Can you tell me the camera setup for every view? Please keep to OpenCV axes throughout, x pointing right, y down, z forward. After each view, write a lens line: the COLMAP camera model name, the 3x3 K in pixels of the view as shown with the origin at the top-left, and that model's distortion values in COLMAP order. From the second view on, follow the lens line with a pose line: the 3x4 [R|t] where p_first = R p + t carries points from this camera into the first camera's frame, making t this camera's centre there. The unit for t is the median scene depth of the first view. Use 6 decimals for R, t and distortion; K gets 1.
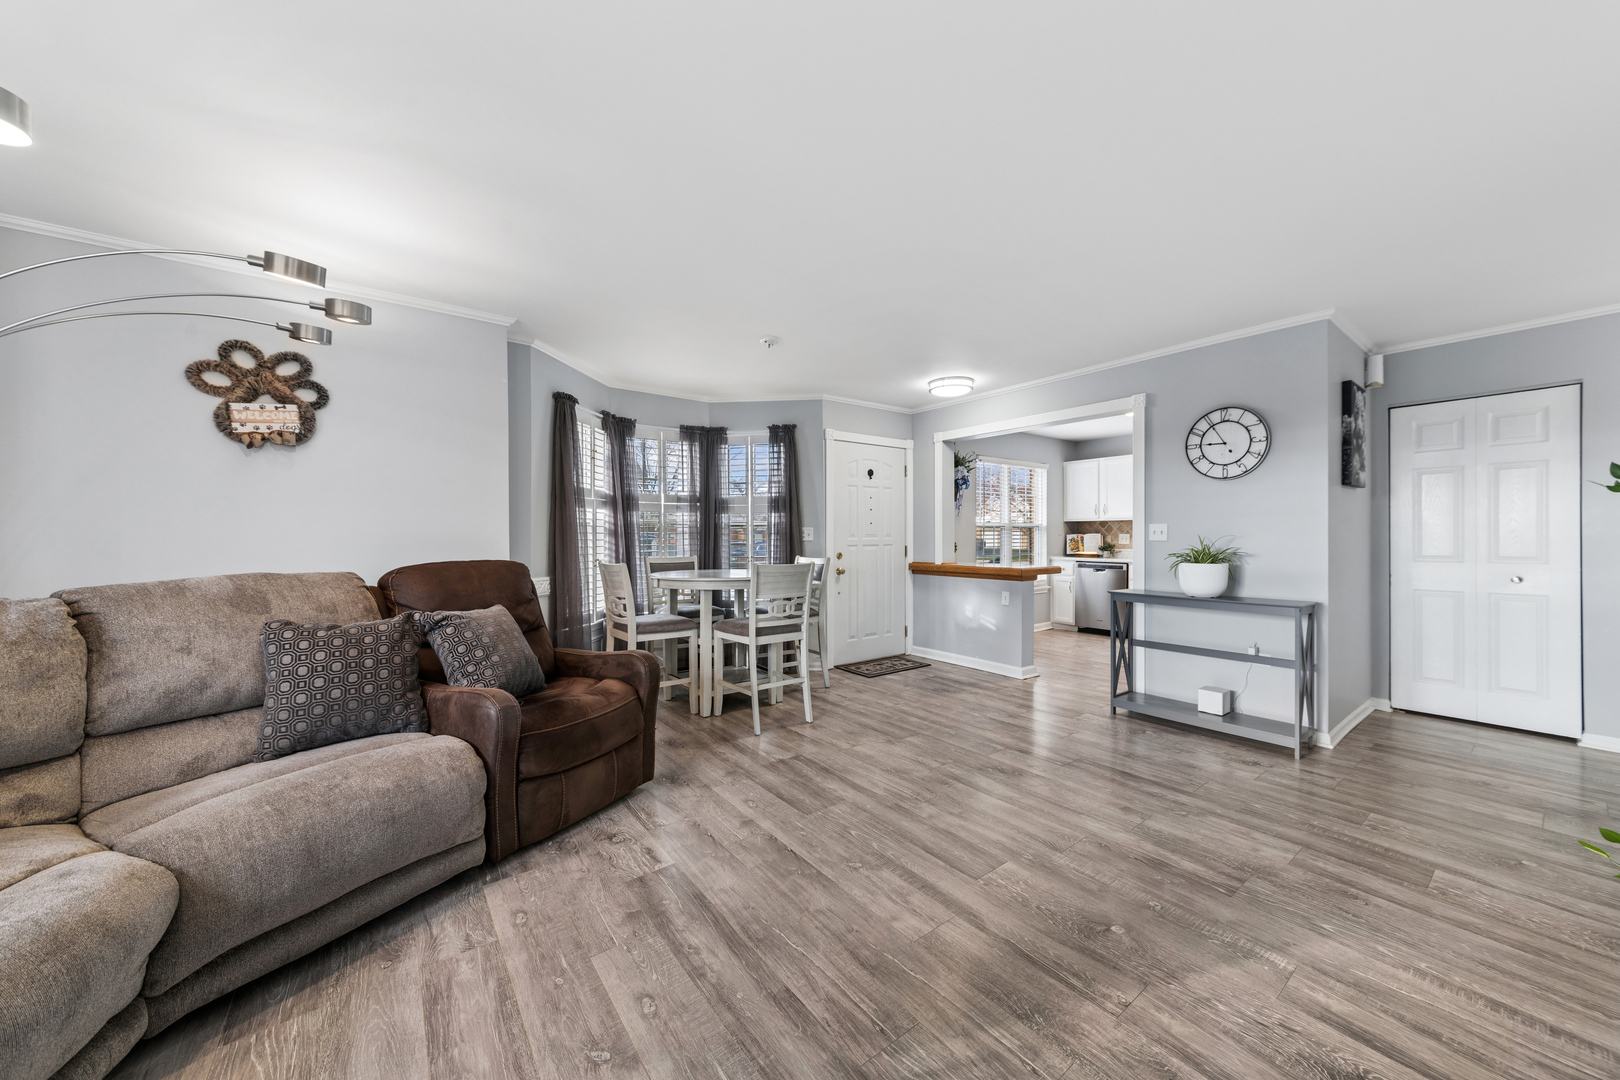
lens RADIAL K [[565.2, 0, 812.8], [0, 565.2, 534.4], [0, 0, 1]] dist [0.000475, -0.000133]
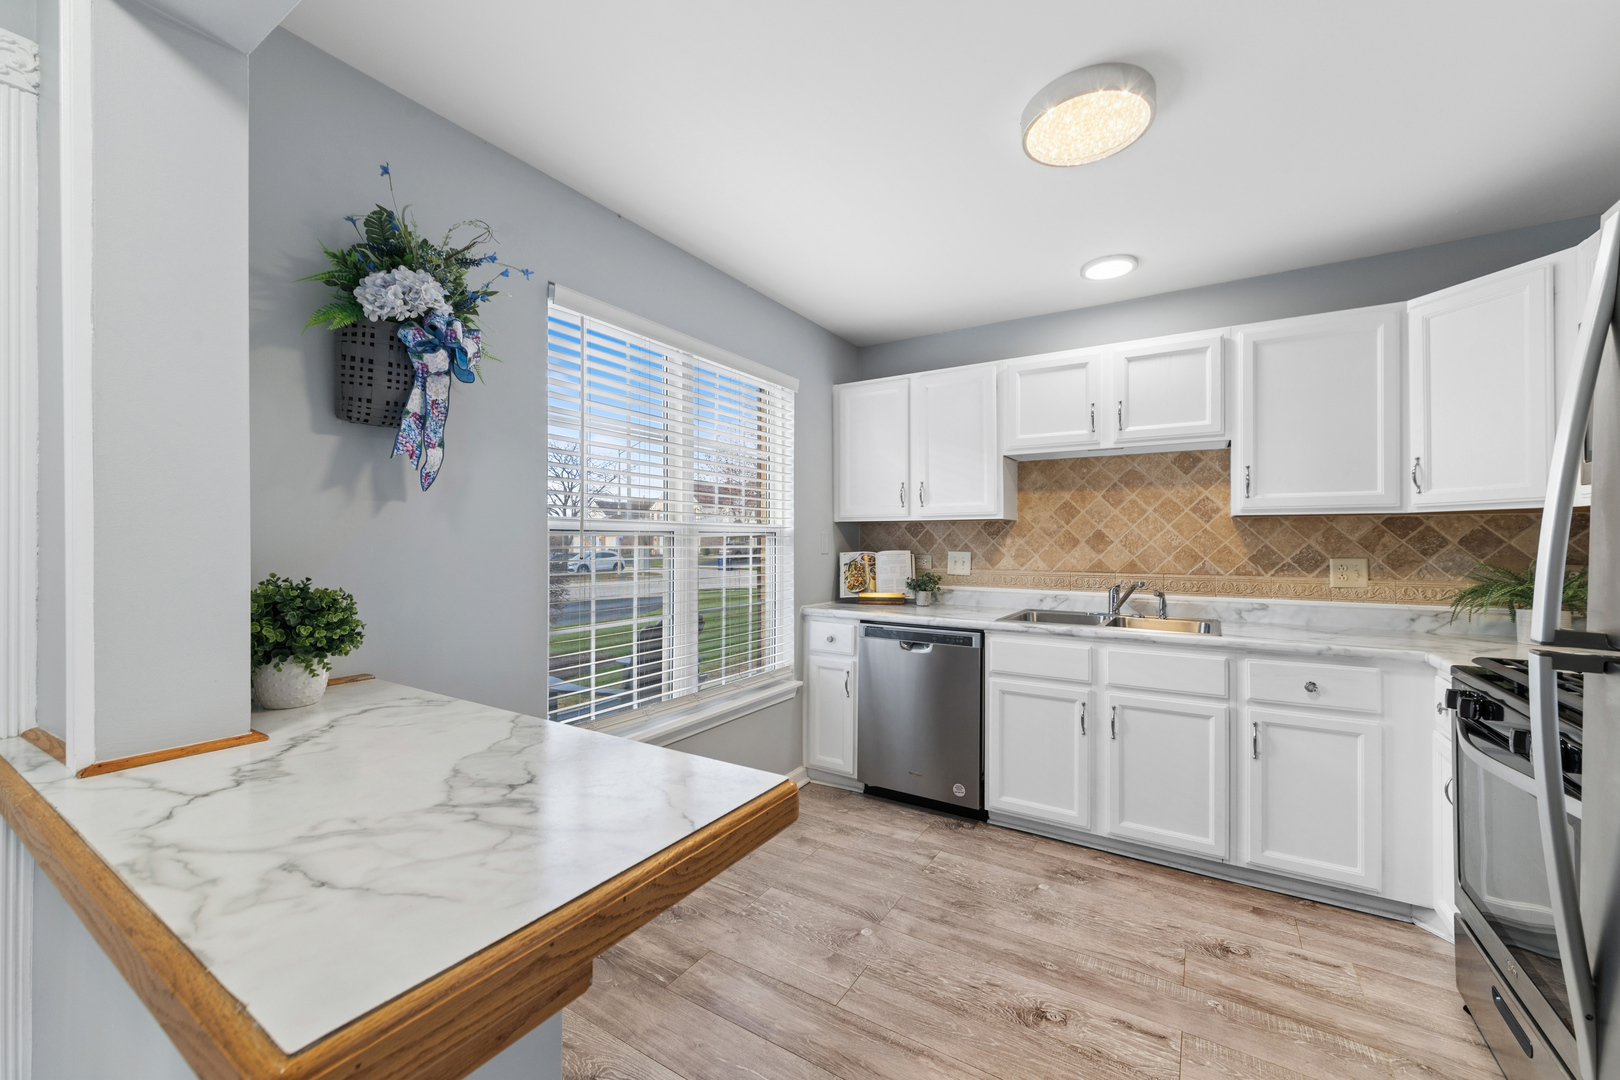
lens RADIAL K [[616.7, 0, 806.0], [0, 616.7, 528.0], [0, 0, 1]] dist [0.001685, 0.000512]
pose [[0.922638, 0.007209, 0.385599, 0.253678], [-0.007671, 0.999971, -0.000342, -0.017598], [-0.385590, -0.002642, 0.922666, 0.596069]]
